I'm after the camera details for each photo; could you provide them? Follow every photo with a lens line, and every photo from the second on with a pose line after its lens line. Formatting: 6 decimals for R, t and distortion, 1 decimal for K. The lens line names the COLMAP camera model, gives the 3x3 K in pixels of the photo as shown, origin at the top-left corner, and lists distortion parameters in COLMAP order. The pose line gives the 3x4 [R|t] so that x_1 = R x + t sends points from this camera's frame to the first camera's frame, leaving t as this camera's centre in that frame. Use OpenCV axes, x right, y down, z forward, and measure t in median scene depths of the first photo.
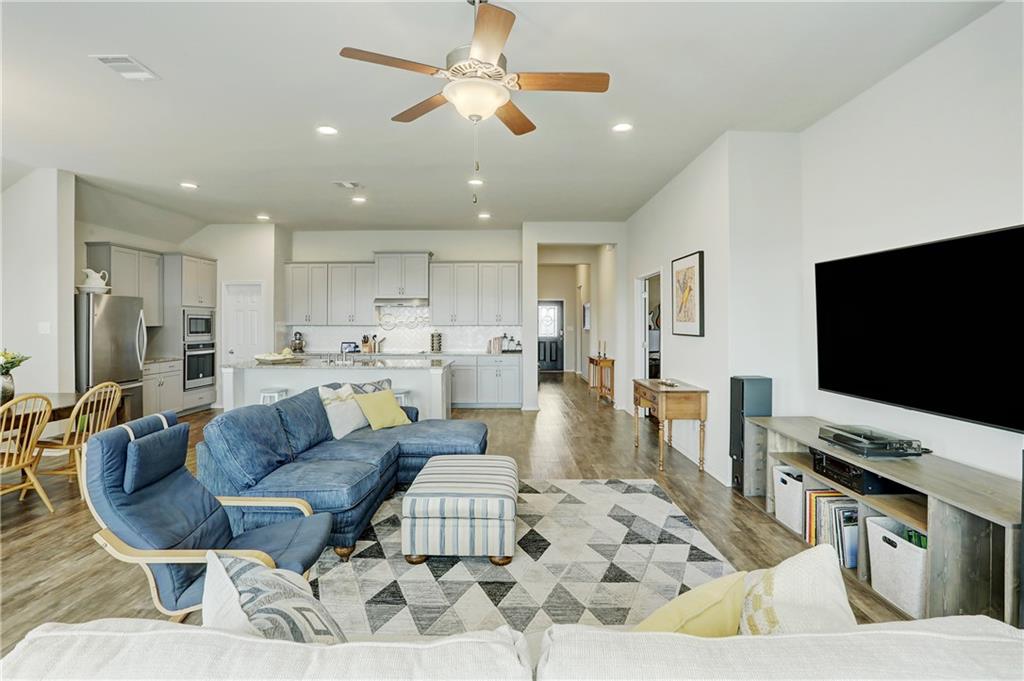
lens RADIAL K [[506.3, 0, 509.1], [0, 506.3, 327.3], [0, 0, 1]] dist [-0.065305, -0.000292]
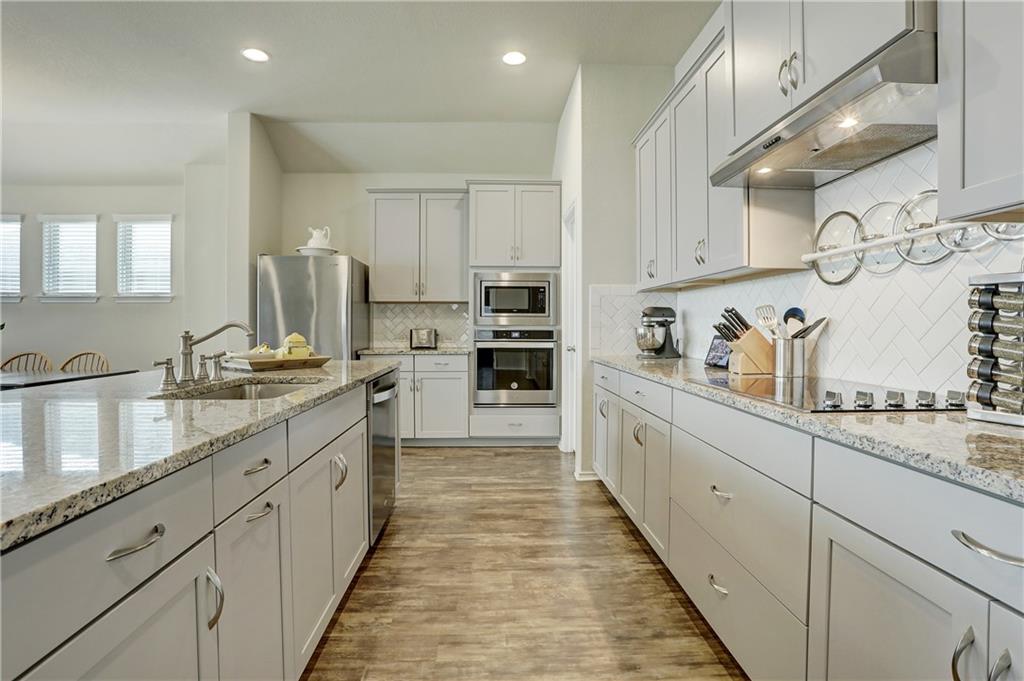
lens RADIAL K [[506.3, 0, 509.1], [0, 506.3, 327.3], [0, 0, 1]] dist [-0.065305, -0.000292]
pose [[0.055083, 0.000279, -0.998482, -0.030204], [-0.008818, 0.999961, -0.000207, 0.027056], [0.998443, 0.008816, 0.055084, 0.881042]]
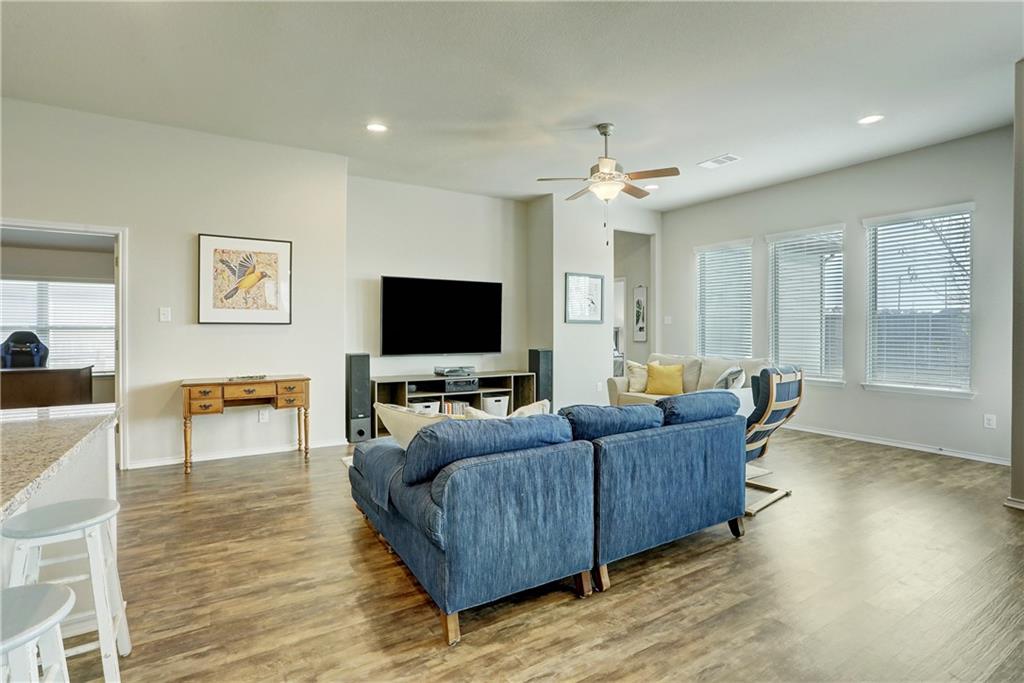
lens RADIAL K [[495.6, 0, 523.0], [0, 495.6, 328.1], [0, 0, 1]] dist [-0.001459, 0.000280]
pose [[-0.534235, -0.001001, 0.845336, -0.417348], [0.006730, 0.999963, 0.005437, 0.013734], [-0.845309, 0.008593, -0.534208, 0.652863]]
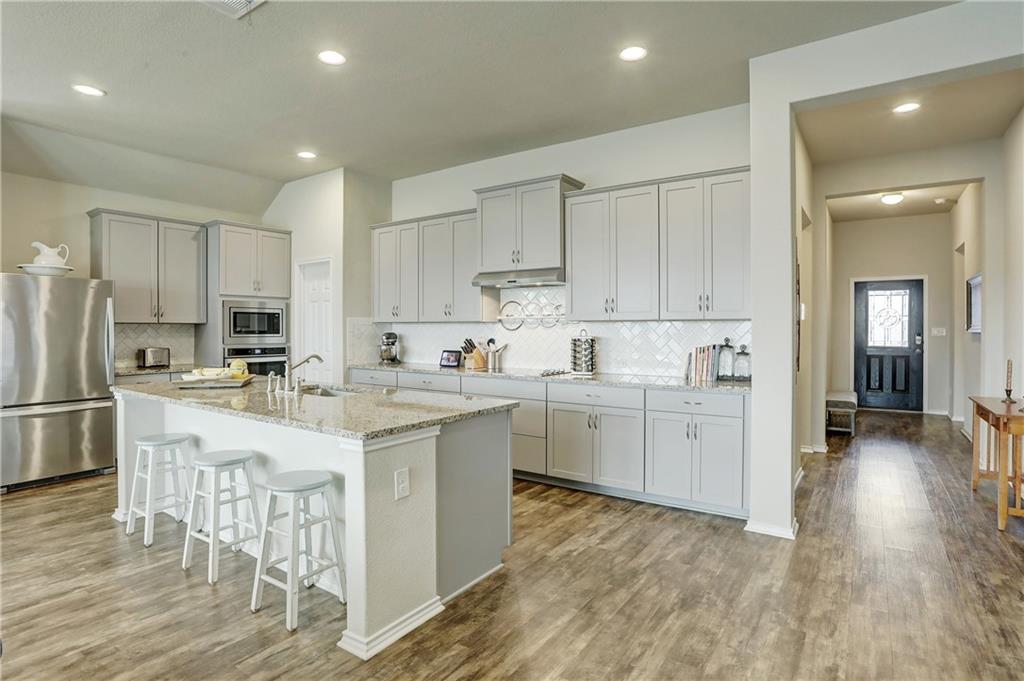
lens RADIAL K [[531.5, 0, 510.5], [0, 531.5, 333.9], [0, 0, 1]] dist [-0.066864, 0.029767]
pose [[0.822199, 0.005375, -0.569174, 0.101923], [-0.004045, 0.999985, 0.003599, 0.007571], [0.569185, -0.000657, 0.822209, 0.533857]]
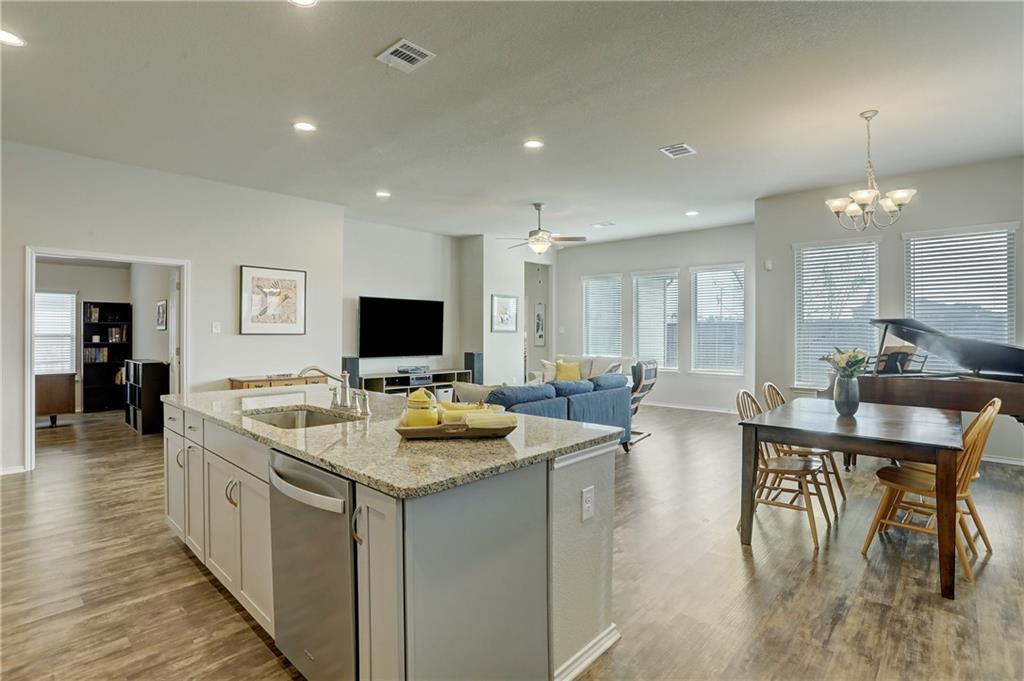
lens RADIAL K [[498.5, 0, 512.0], [0, 498.5, 328.8], [0, 0, 1]] dist [0.000486, 0.000450]
pose [[-0.729022, 0.001992, 0.684488, -0.537905], [0.003339, 0.999994, 0.000646, 0.002389], [-0.684483, 0.002756, -0.729024, 0.914607]]
